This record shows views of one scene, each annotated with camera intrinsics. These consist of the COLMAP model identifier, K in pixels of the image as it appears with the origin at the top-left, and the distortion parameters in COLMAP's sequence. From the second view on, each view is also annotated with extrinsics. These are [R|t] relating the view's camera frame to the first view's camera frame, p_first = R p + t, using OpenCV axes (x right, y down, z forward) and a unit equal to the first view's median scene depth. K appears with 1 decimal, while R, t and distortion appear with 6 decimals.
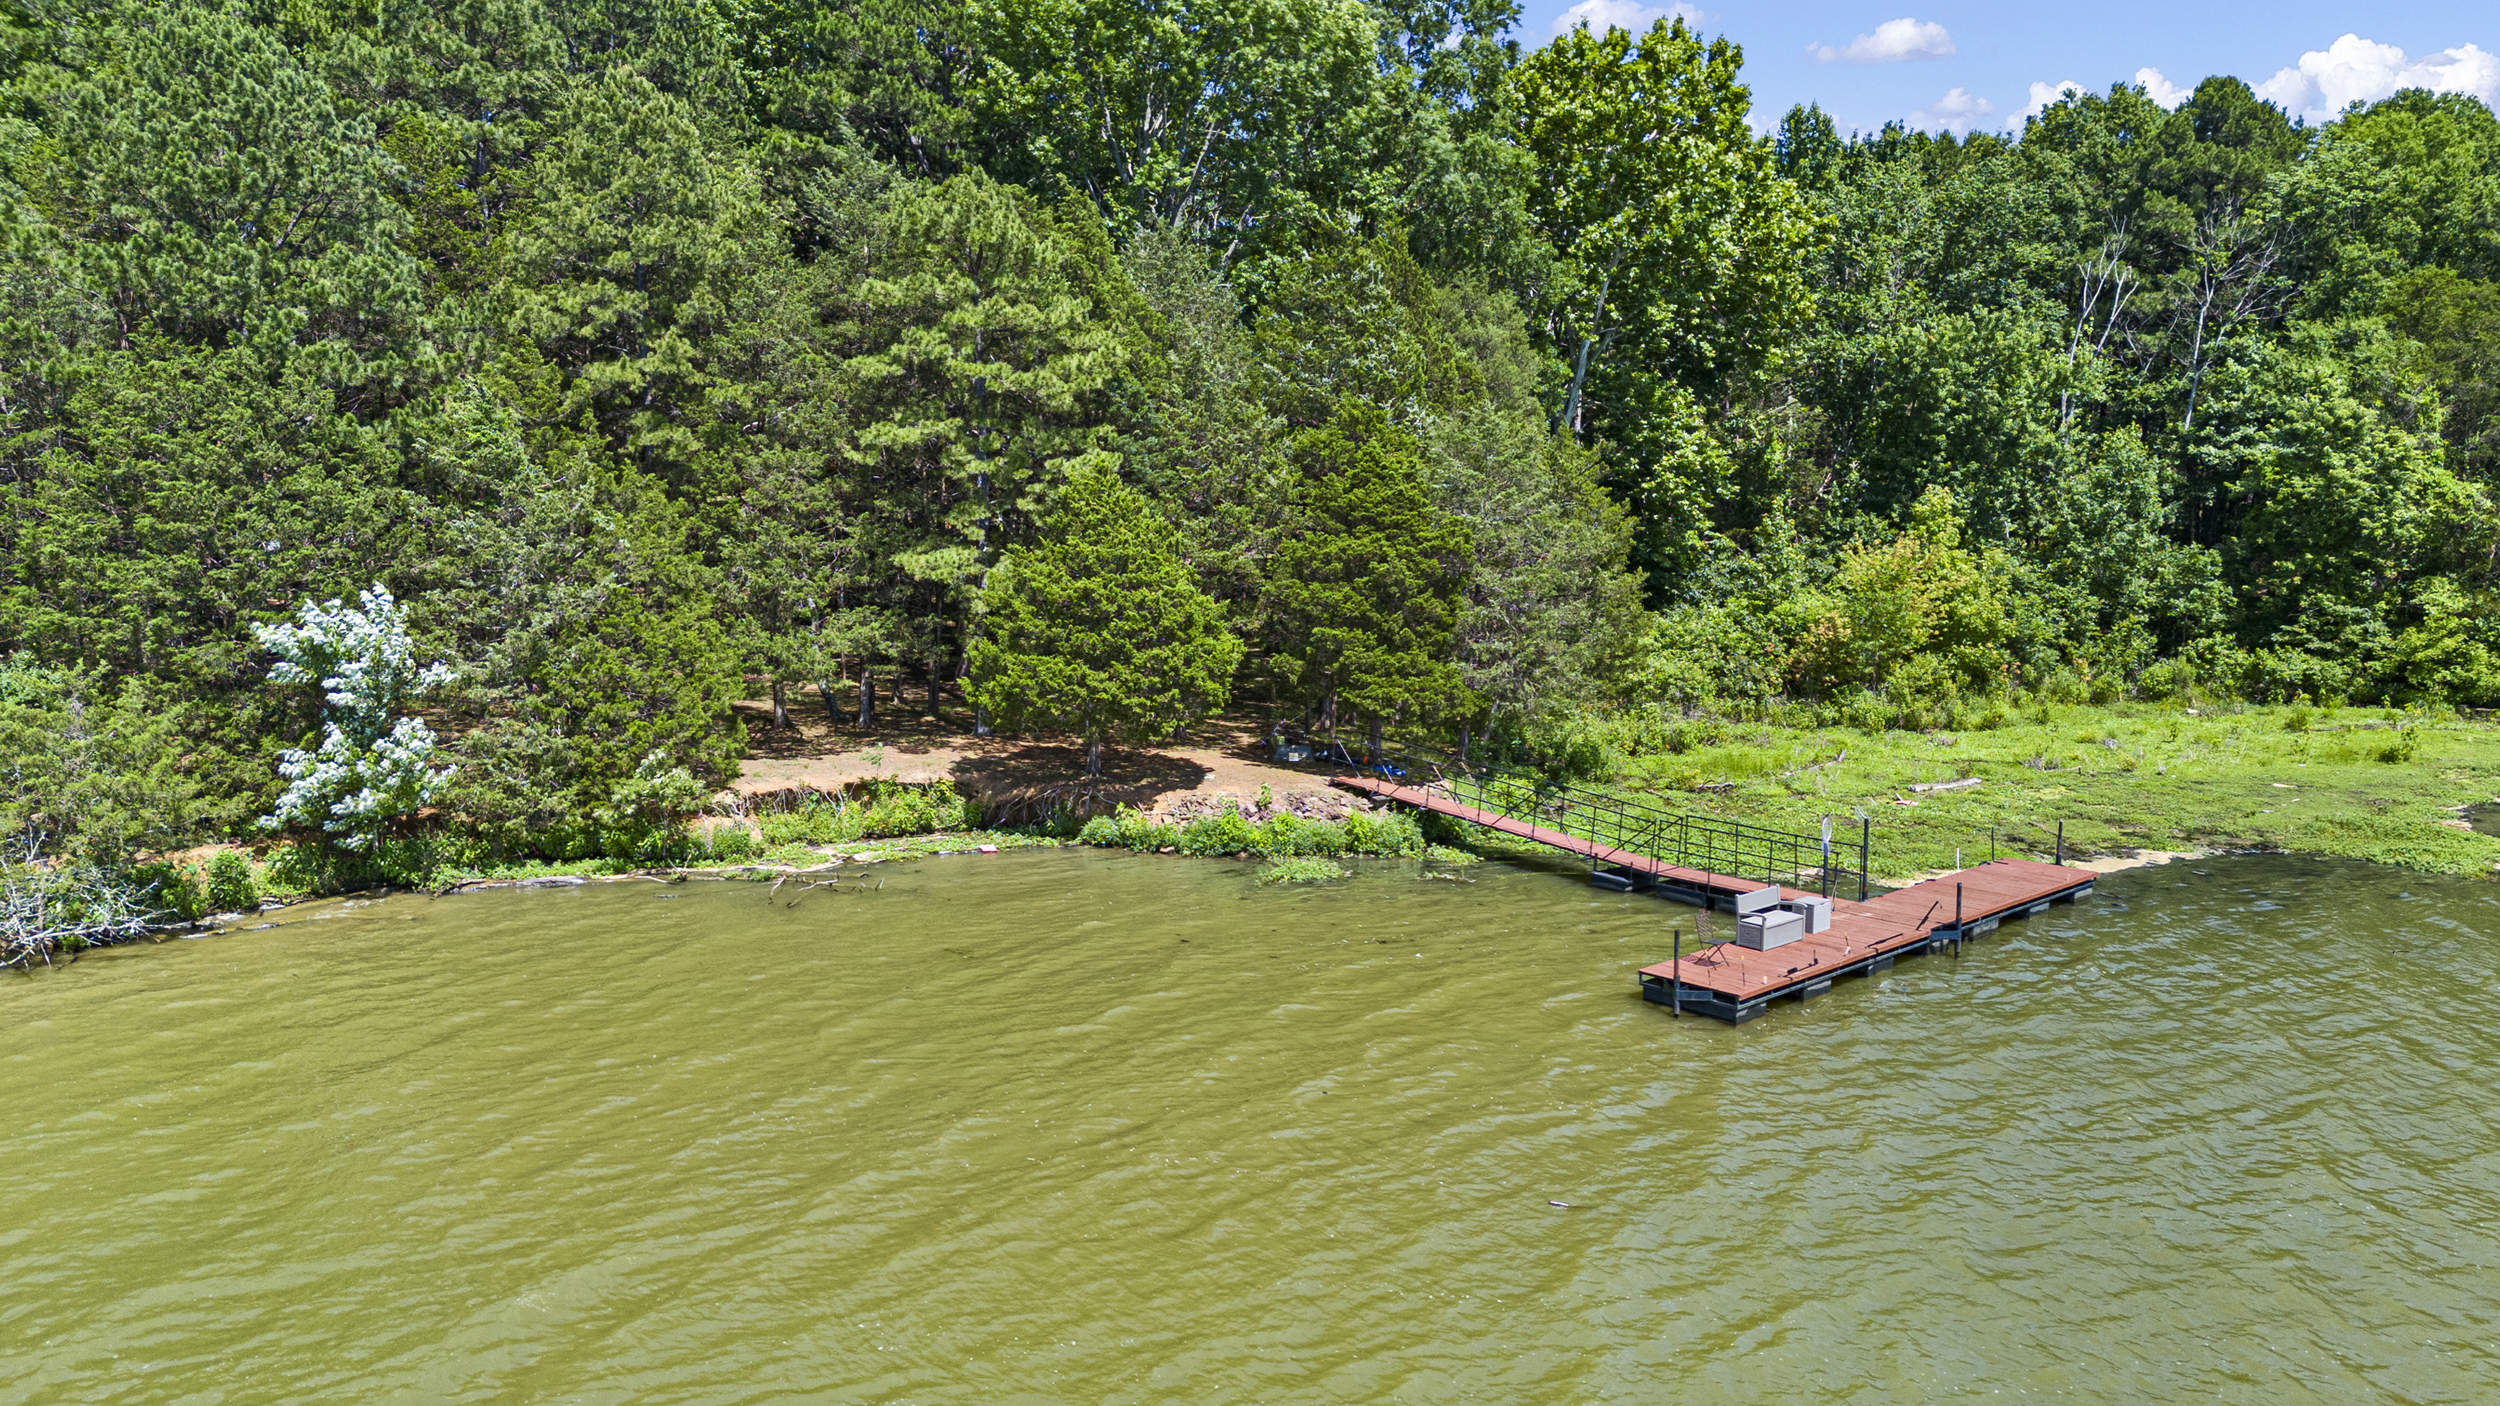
lens RADIAL K [[1788.4, 0, 1250.0], [0, 1788.4, 703.0], [0, 0, 1]] dist [0.109469, -0.102205]
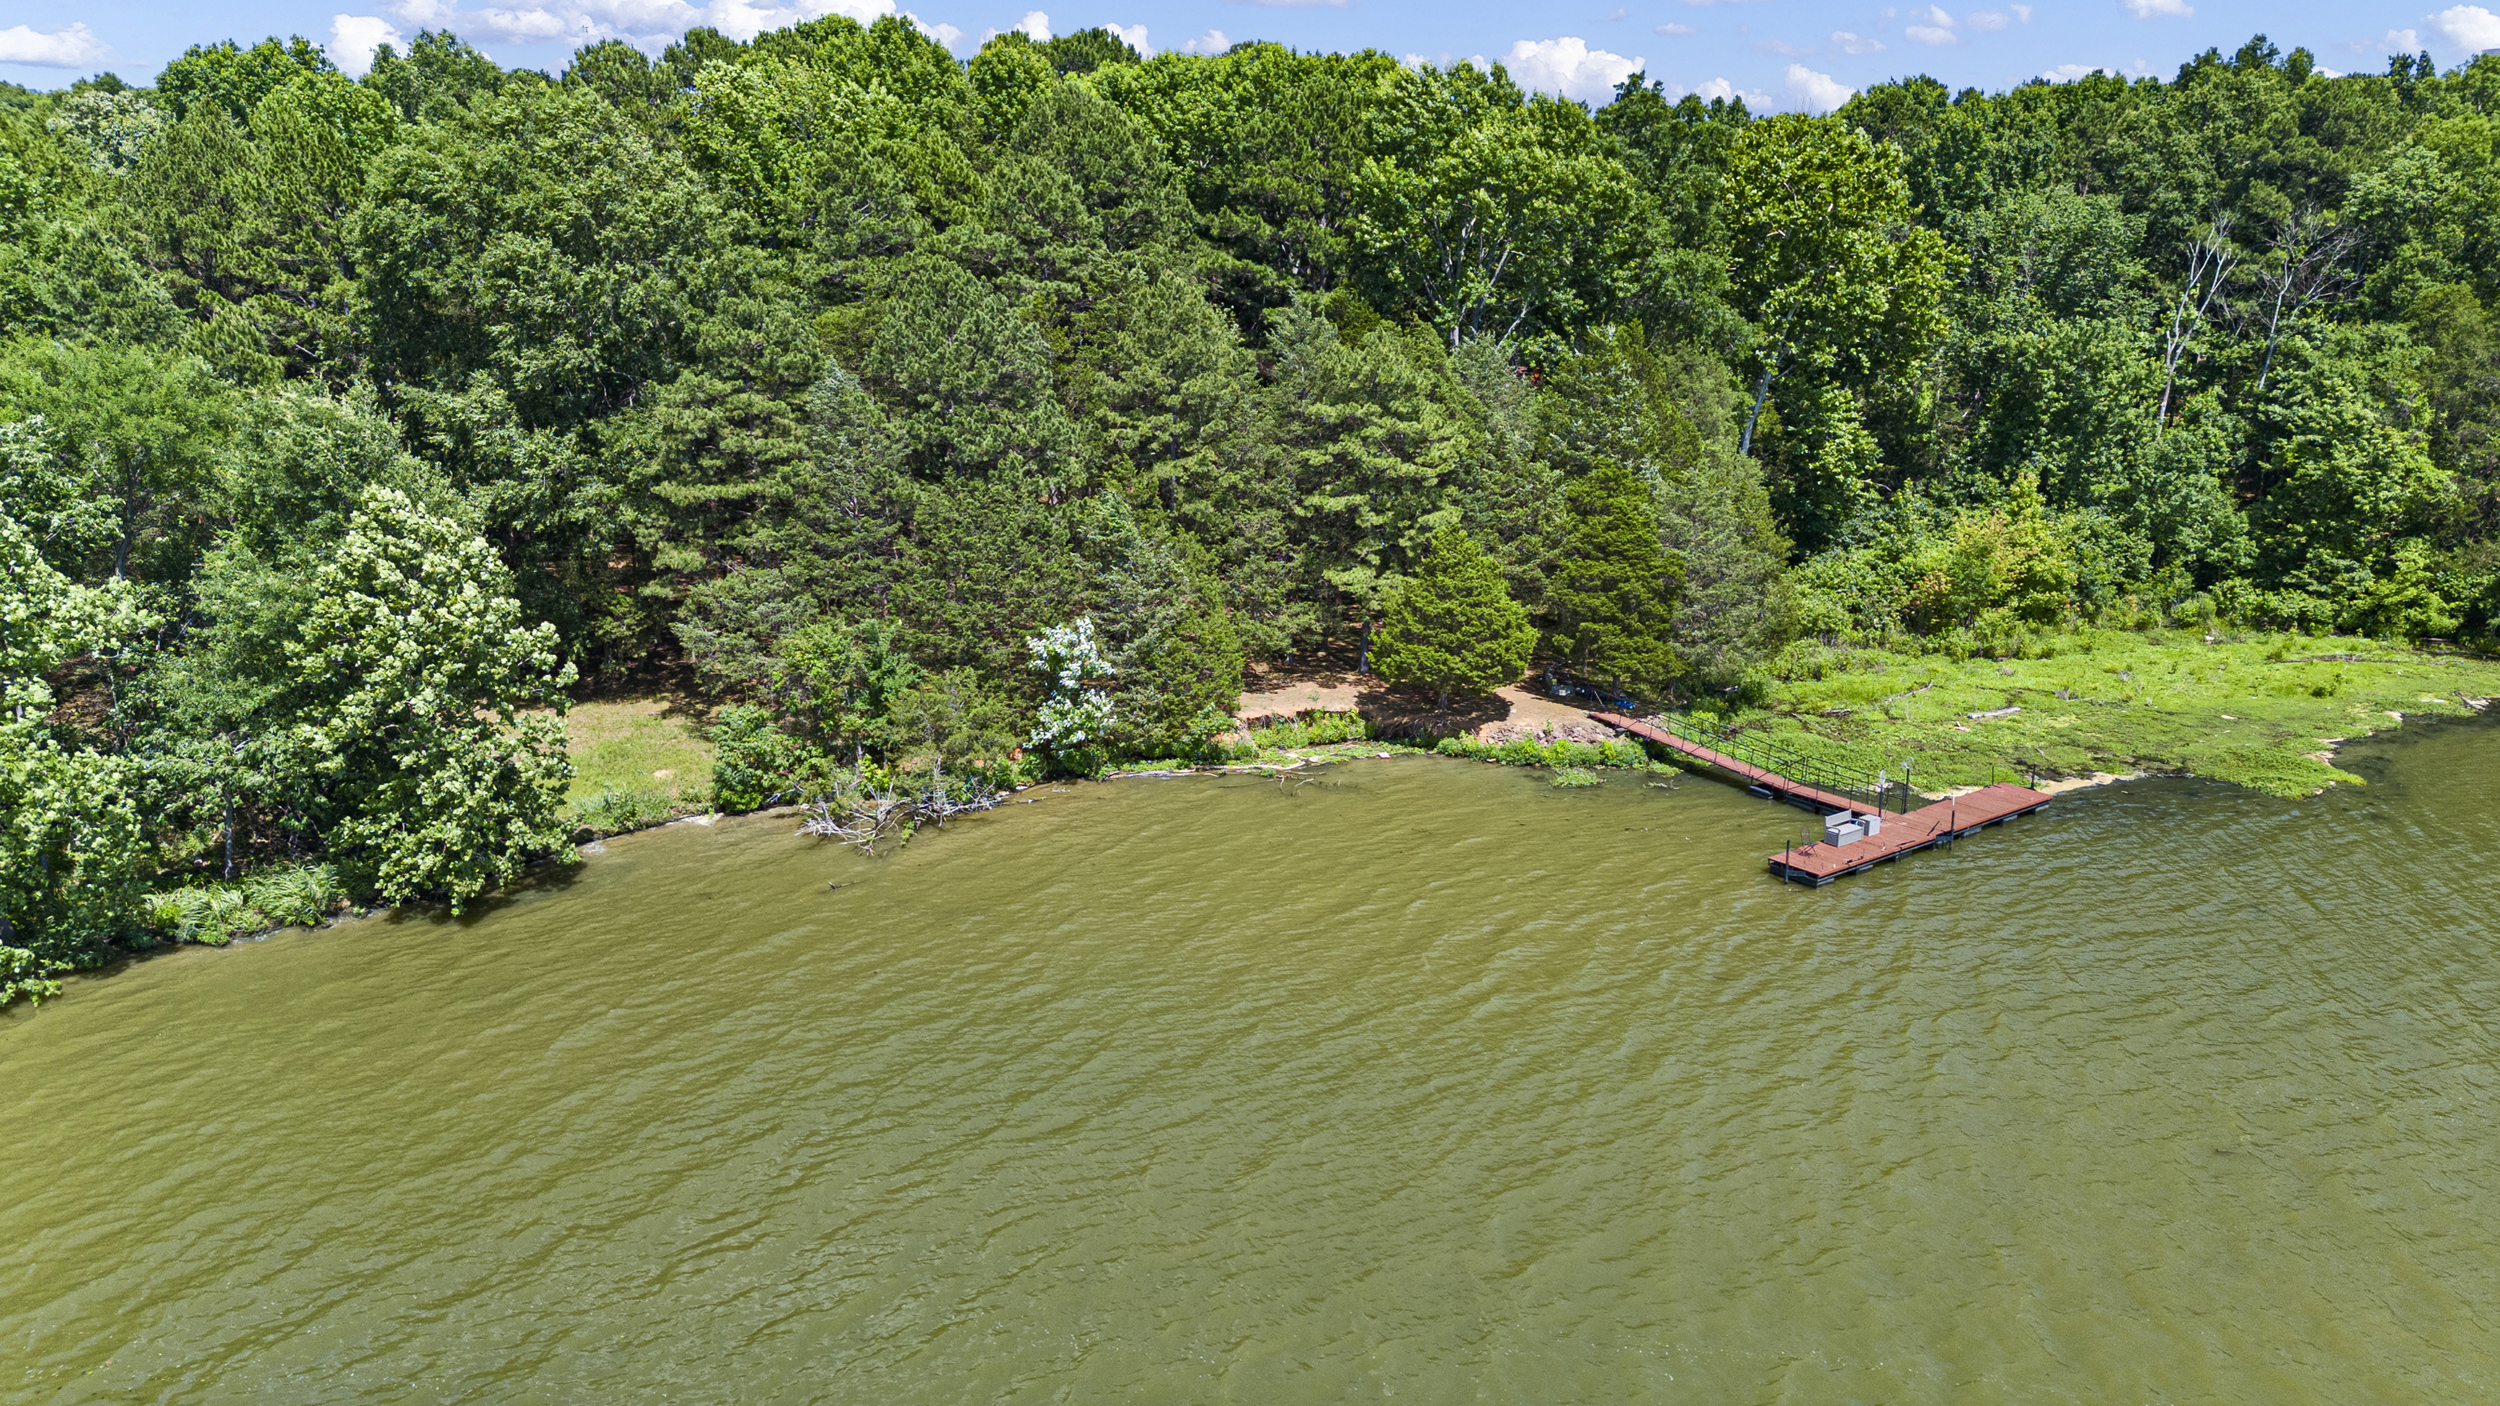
lens RADIAL K [[1661.7, 0, 1250.0], [0, 1661.7, 703.0], [0, 0, 1]] dist [0.015788, -0.001048]
pose [[0.992834, 0.026180, -0.116597, -0.080324], [-0.011221, 0.991820, 0.127148, -0.148470], [0.118972, -0.124929, 0.985007, -0.496837]]
